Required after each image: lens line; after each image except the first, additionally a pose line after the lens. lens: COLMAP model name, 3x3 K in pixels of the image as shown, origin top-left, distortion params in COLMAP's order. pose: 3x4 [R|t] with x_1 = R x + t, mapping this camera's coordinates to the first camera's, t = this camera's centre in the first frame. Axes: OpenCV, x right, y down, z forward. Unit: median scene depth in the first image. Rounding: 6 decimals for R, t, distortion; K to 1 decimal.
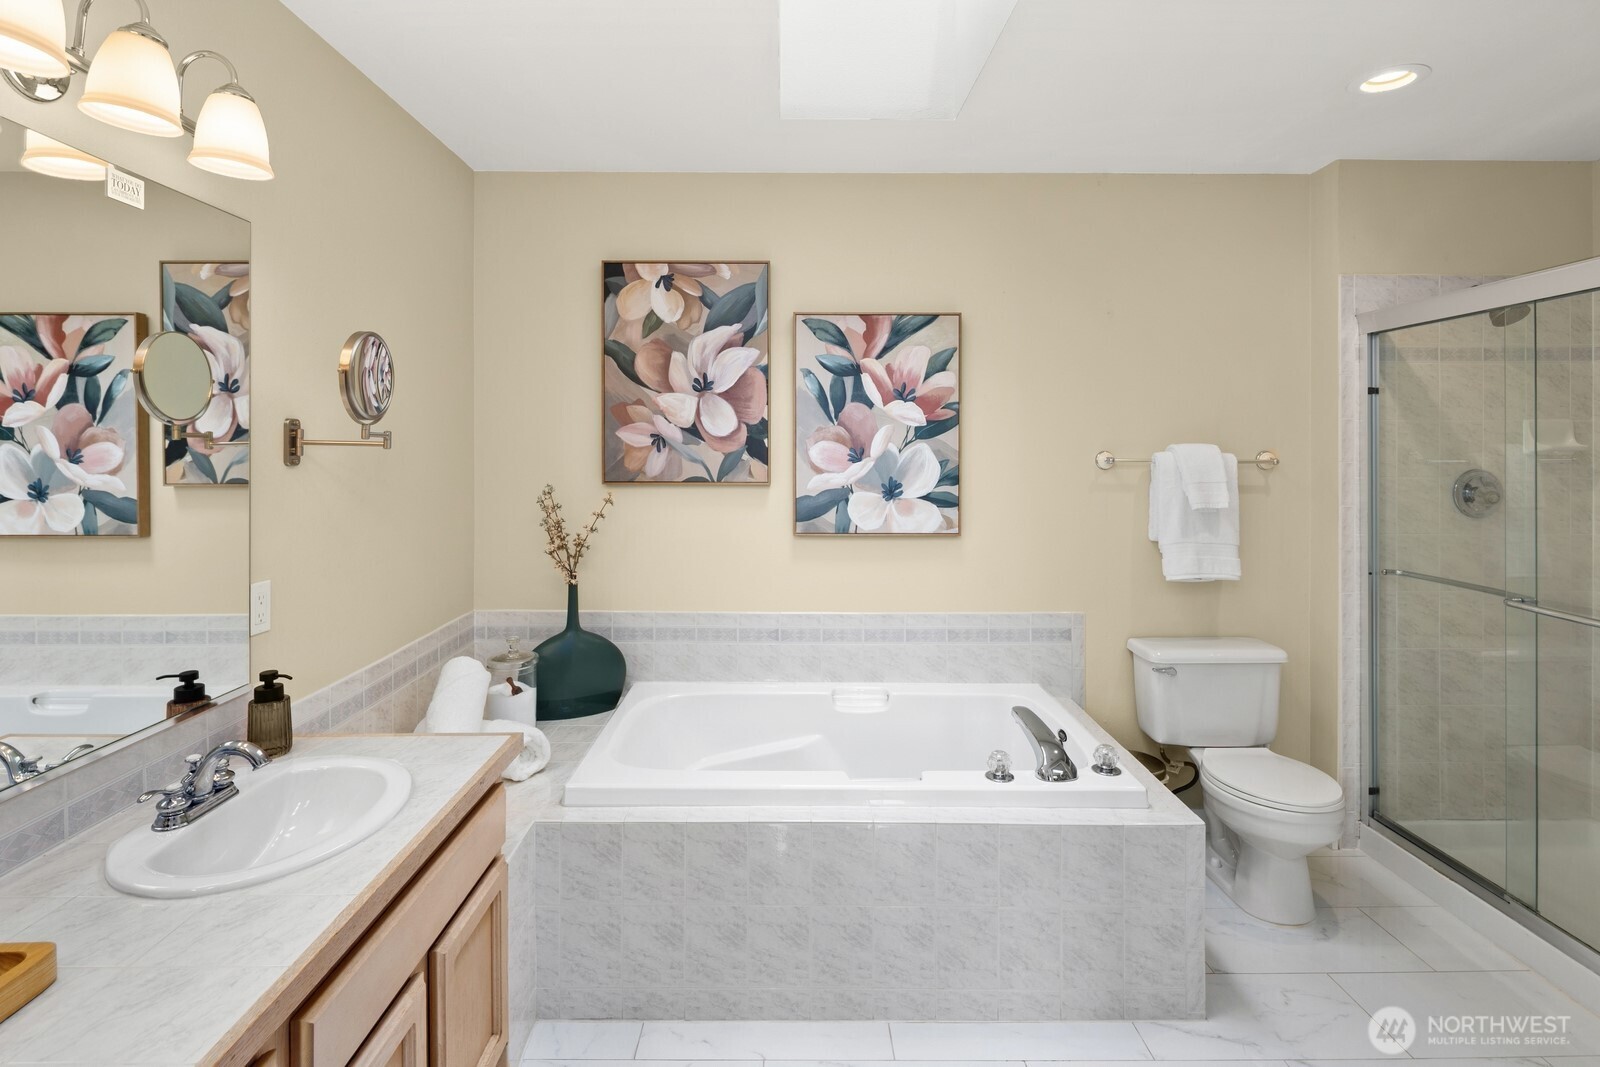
lens RADIAL K [[789.1, 0, 795.1], [0, 789.1, 452.3], [0, 0, 1]] dist [-0.000128, -0.000318]
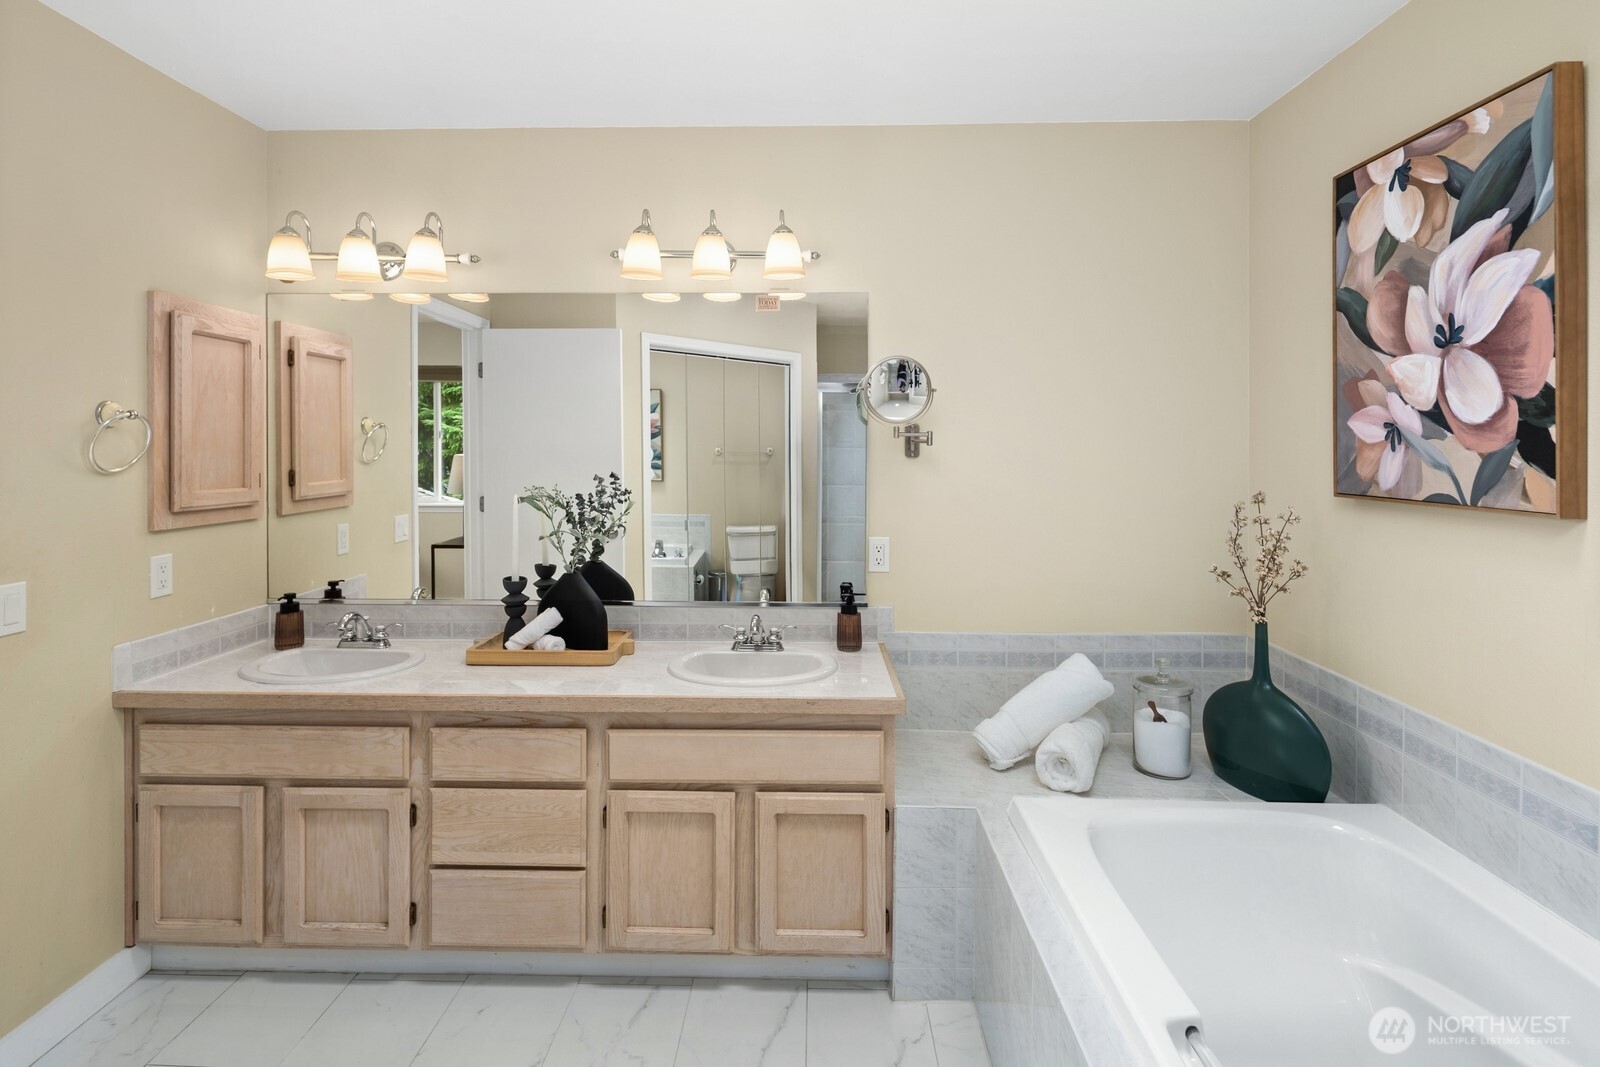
lens RADIAL K [[789.1, 0, 795.1], [0, 789.1, 452.3], [0, 0, 1]] dist [-0.000128, -0.000318]
pose [[-0.028561, 0.008613, -0.999555, 0.470415], [-0.002553, 0.999959, 0.008690, -0.003721], [0.999589, 0.002800, -0.028538, 0.541670]]
